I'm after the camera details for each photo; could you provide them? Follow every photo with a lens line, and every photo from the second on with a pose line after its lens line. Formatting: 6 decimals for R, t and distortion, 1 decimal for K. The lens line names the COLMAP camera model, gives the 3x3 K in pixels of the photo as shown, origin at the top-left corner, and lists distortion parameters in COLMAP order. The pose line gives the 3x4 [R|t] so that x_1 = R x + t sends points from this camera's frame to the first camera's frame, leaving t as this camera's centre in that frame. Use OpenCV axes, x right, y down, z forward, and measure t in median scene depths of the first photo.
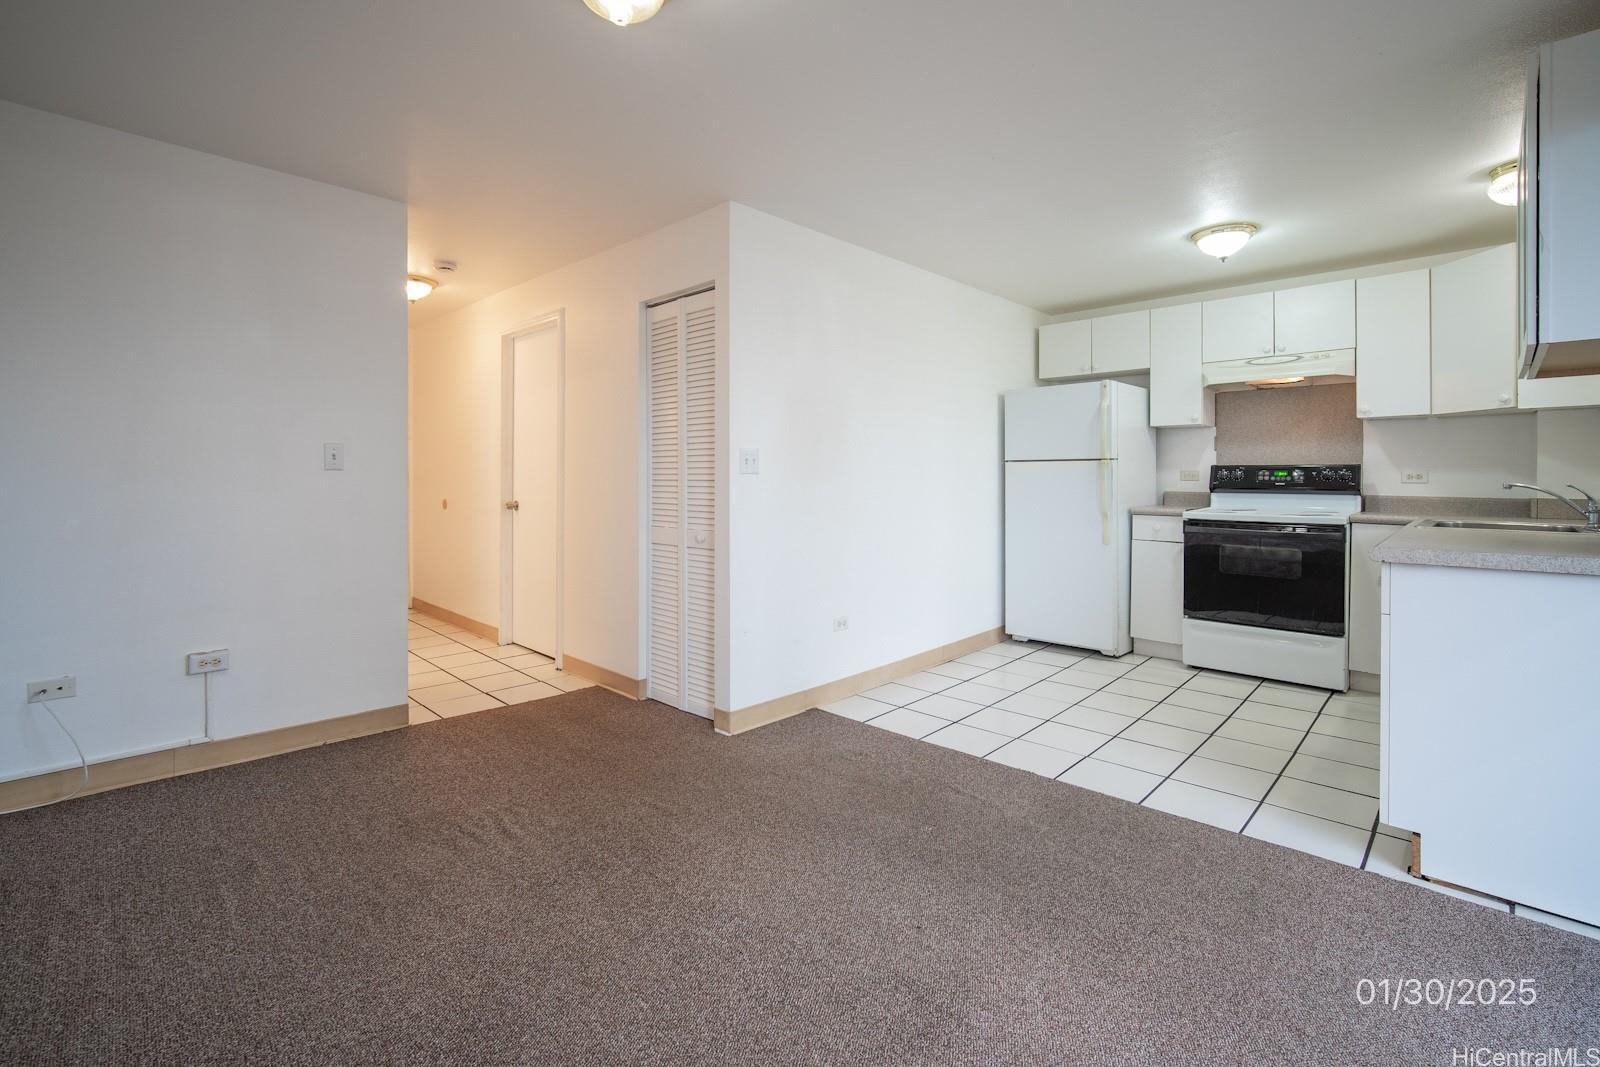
lens RADIAL K [[706.1, 0, 847.6], [0, 706.1, 477.5], [0, 0, 1]] dist [-0.000439, 0.000577]
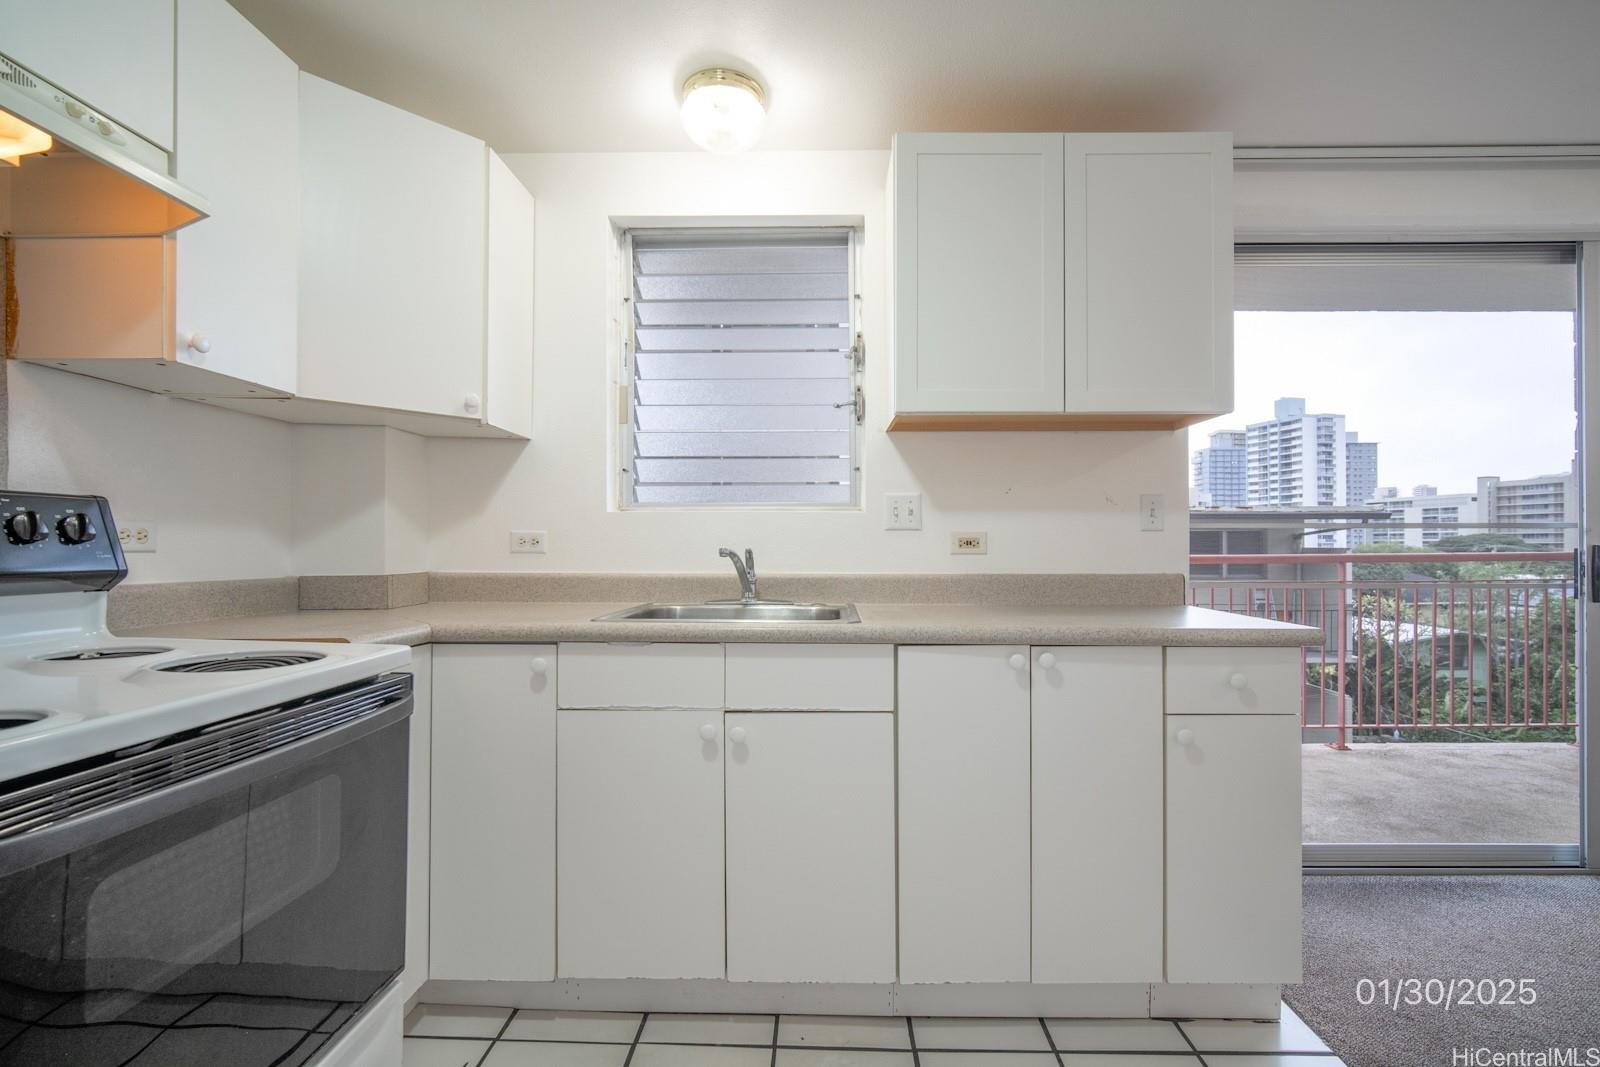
lens RADIAL K [[704.6, 0, 801.7], [0, 704.6, 542.4], [0, 0, 1]] dist [-0.013243, 0.000761]
pose [[-0.640481, 0.001411, 0.767973, 0.257452], [-0.001223, 0.999995, -0.002857, 0.003429], [-0.767973, -0.002769, -0.640476, 0.938089]]
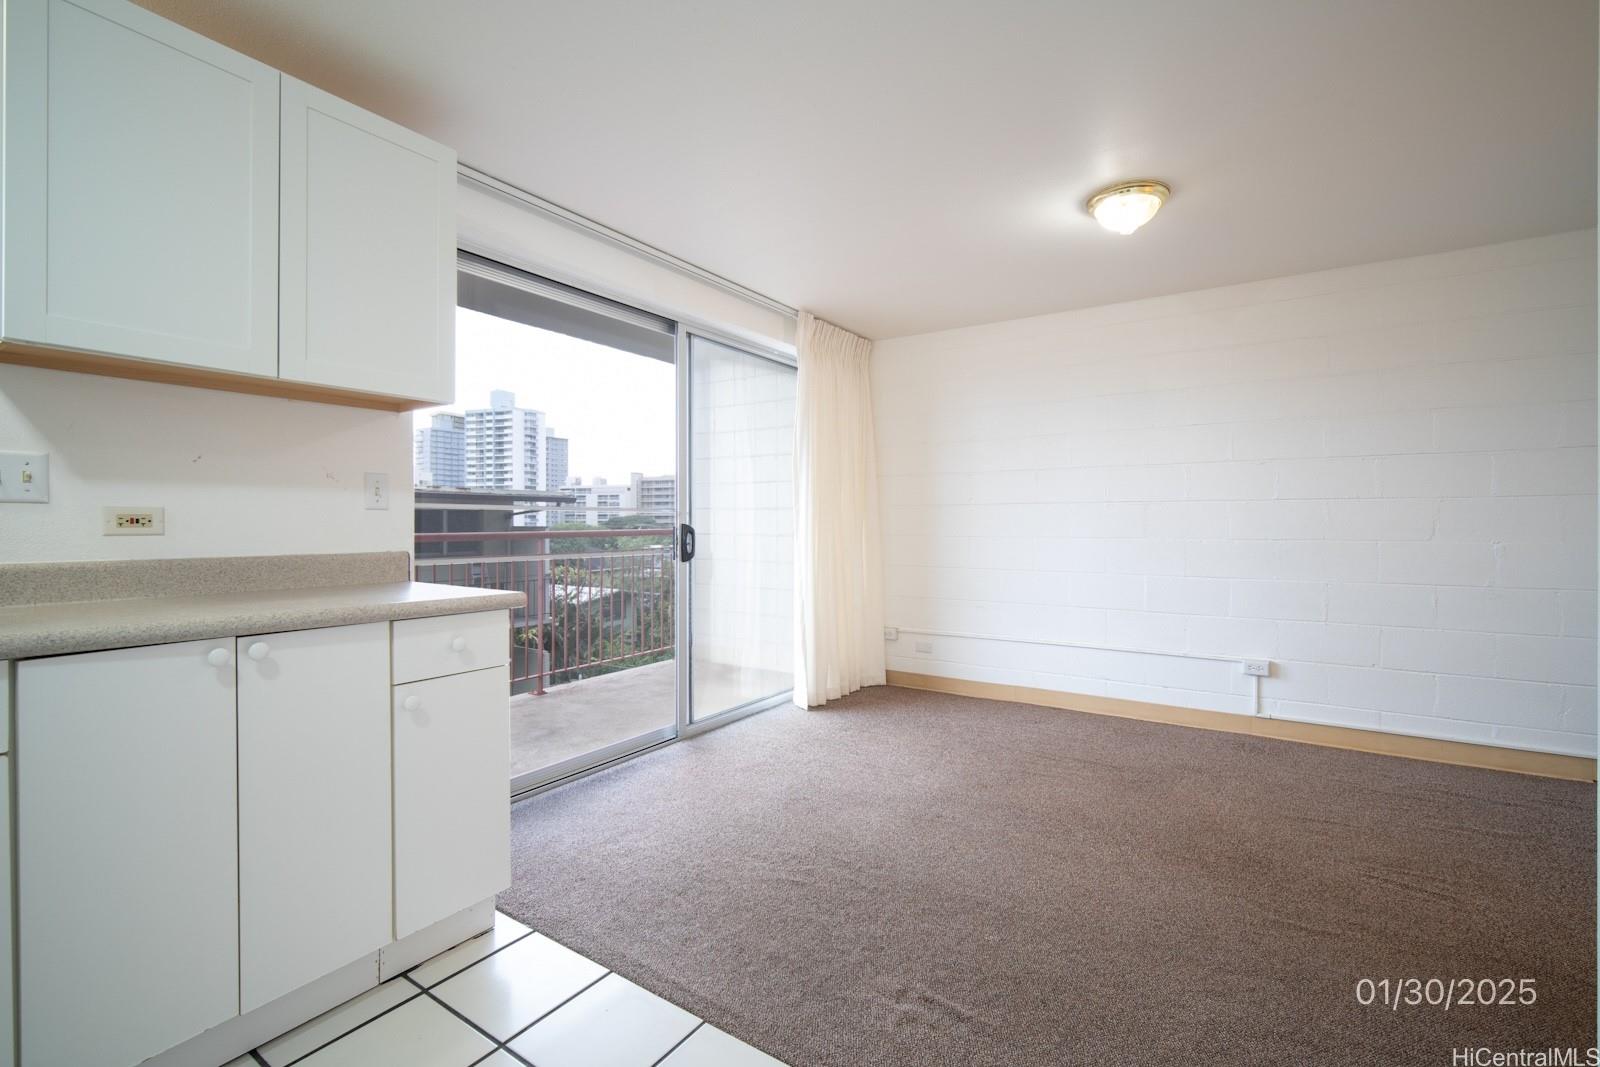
lens RADIAL K [[714.2, 0, 806.3], [0, 714.2, 526.8], [0, 0, 1]] dist [-0.002692, -0.000024]
pose [[-0.990816, -0.001814, -0.135207, 0.245581], [-0.002256, 0.999993, 0.003116, 0.003455], [0.135201, 0.003392, -0.990812, 0.976180]]
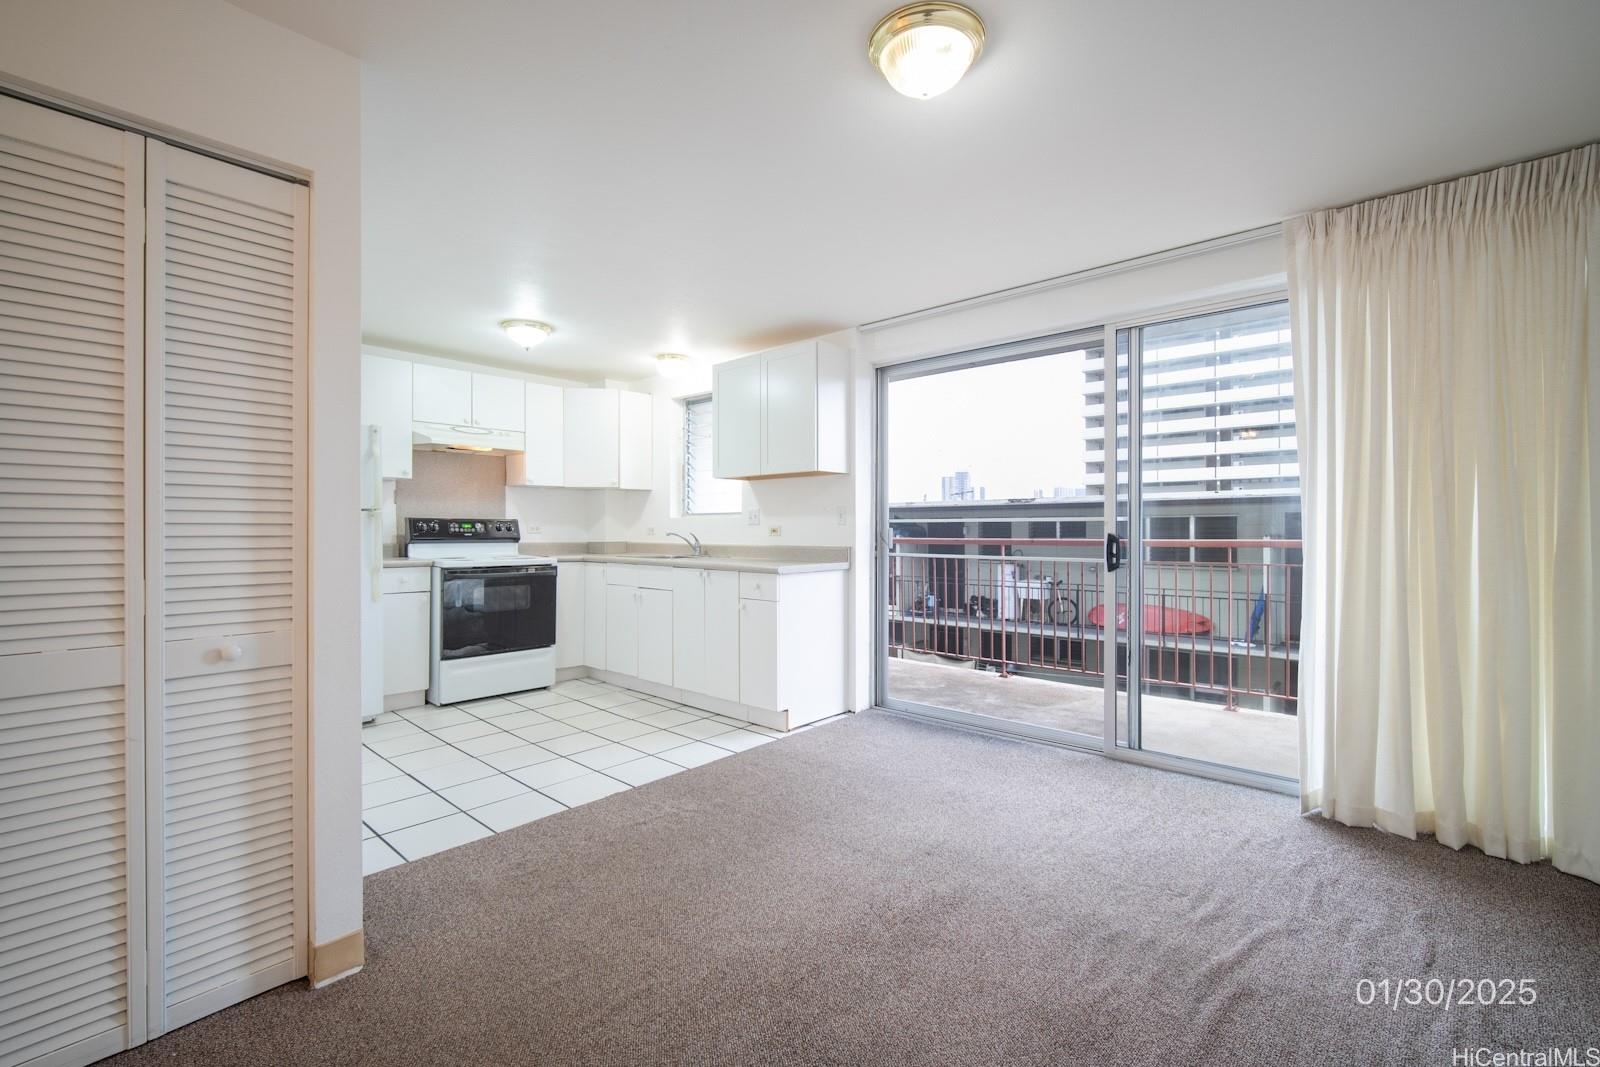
lens RADIAL K [[679.2, 0, 761.8], [0, 679.2, 529.8], [0, 0, 1]] dist [-0.002370, -0.000081]
pose [[0.050138, -0.002283, 0.998740, -0.522014], [0.000232, 0.999997, 0.002275, -0.001700], [-0.998742, 0.000118, 0.050138, 0.465293]]
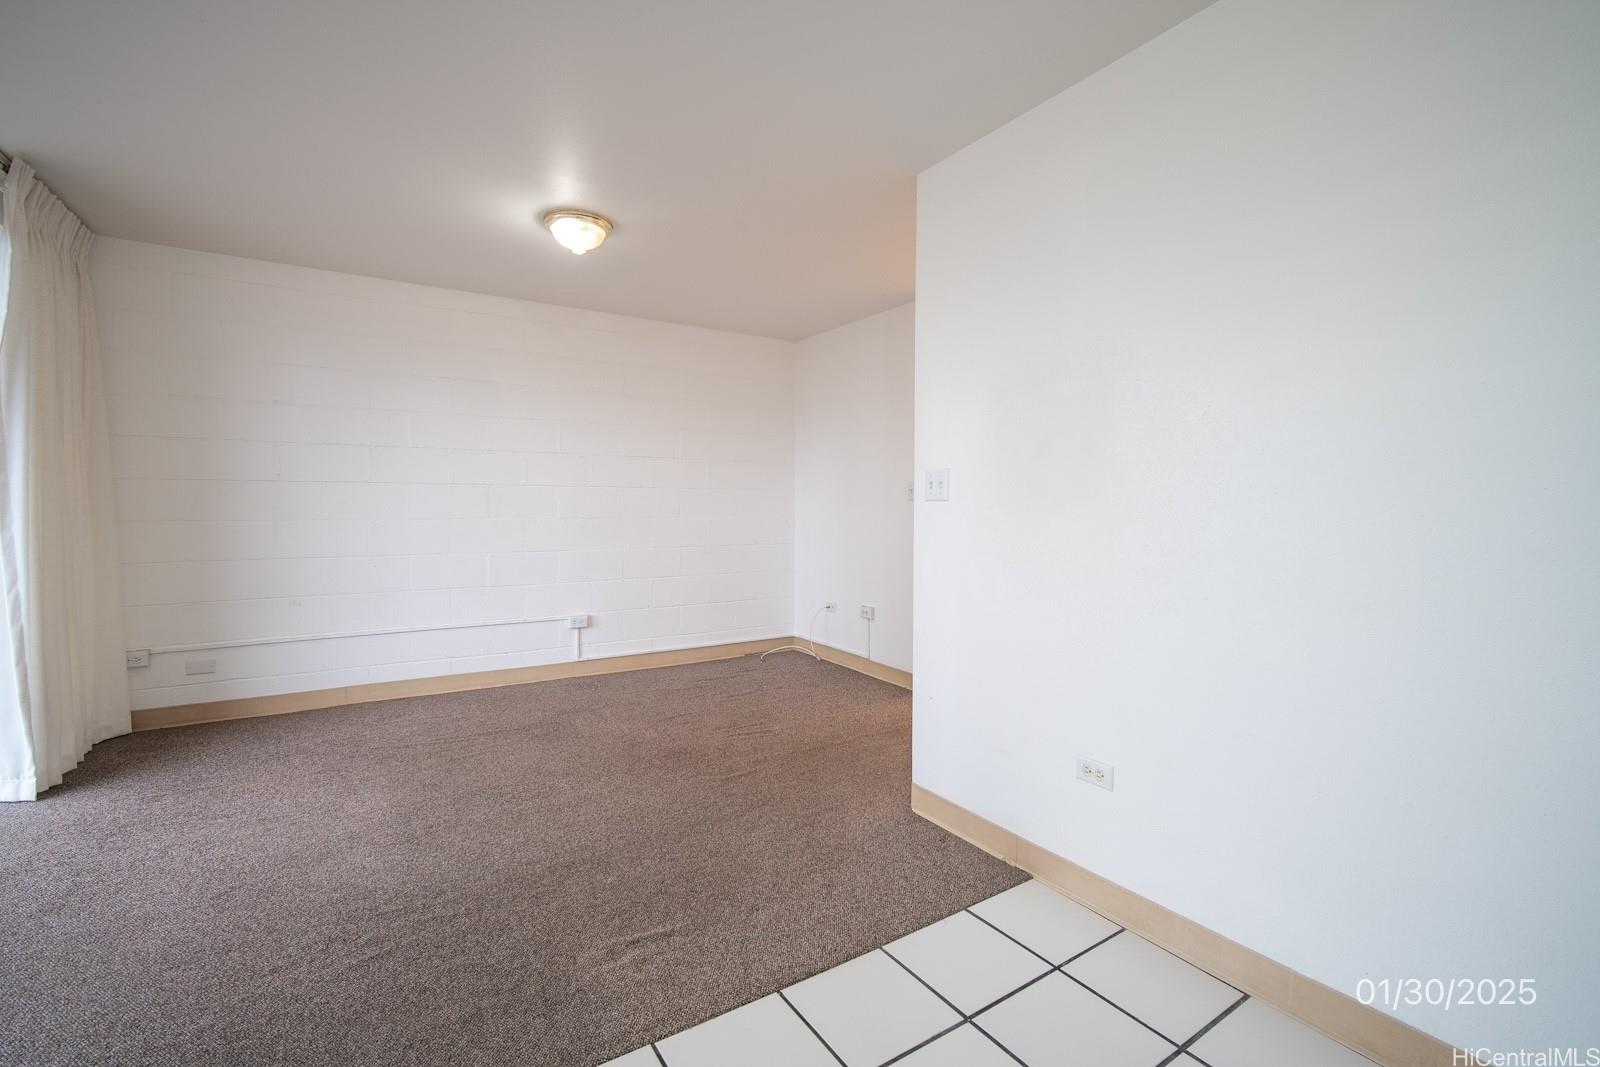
lens RADIAL K [[706.5, 0, 794.9], [0, 706.5, 513.3], [0, 0, 1]] dist [0.000461, 0.000179]
pose [[-0.274730, 0.005213, -0.961507, 0.505027], [-0.005996, 0.999957, 0.007135, 0.003128], [0.961503, 0.007726, -0.274687, 0.806116]]
